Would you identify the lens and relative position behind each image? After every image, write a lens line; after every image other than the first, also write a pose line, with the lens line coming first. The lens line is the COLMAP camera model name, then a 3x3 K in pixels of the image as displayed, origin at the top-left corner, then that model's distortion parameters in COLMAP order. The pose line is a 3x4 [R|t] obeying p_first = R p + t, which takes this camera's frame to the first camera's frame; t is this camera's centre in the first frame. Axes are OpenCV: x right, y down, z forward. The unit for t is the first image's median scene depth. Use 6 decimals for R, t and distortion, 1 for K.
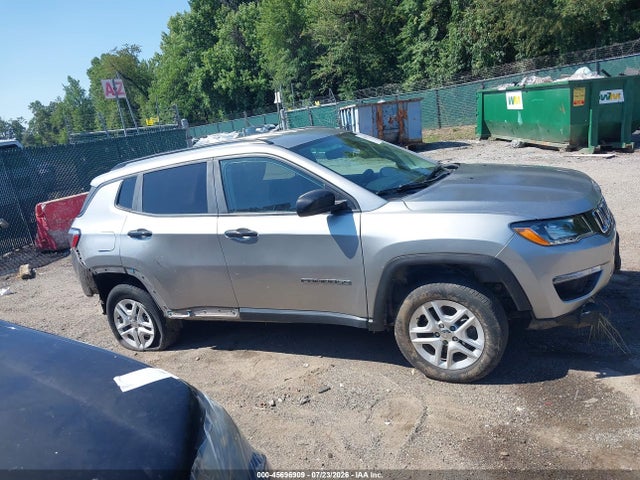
lens RADIAL K [[495.1, 0, 320.5], [0, 495.1, 229.9], [0, 0, 1]] dist [-0.006000, -0.004766]
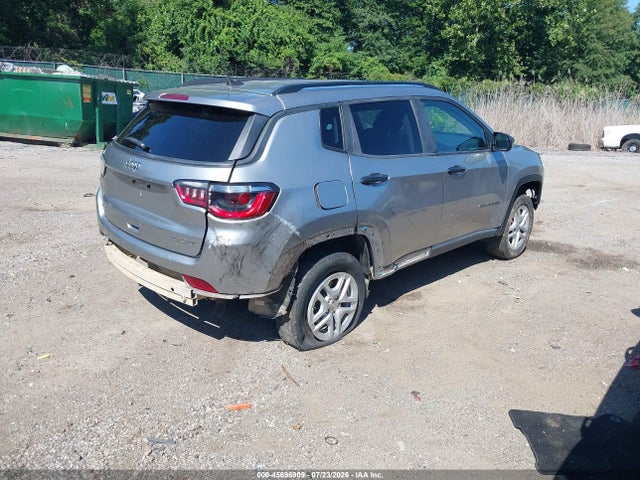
lens RADIAL K [[489.2, 0, 308.1], [0, 489.2, 237.8], [0, 0, 1]] dist [-0.000496, -0.005559]
pose [[0.340976, -0.118508, 0.932572, -0.314501], [0.125283, 0.988902, 0.079859, 0.006859], [-0.931687, 0.089605, 0.352039, 0.227971]]
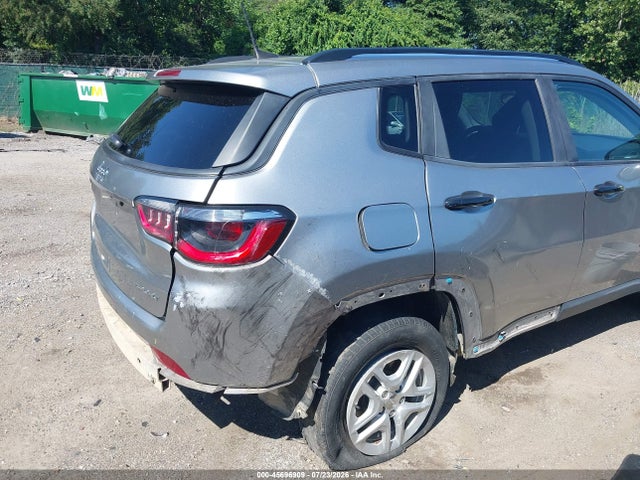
lens RADIAL K [[499.0, 0, 322.0], [0, 499.0, 232.7], [0, 0, 1]] dist [-0.001298, 0.010598]
pose [[0.515726, -0.073237, 0.853618, -0.236465], [0.088426, 0.995569, 0.031992, 0.002638], [-0.852178, 0.058983, 0.519917, 0.238383]]
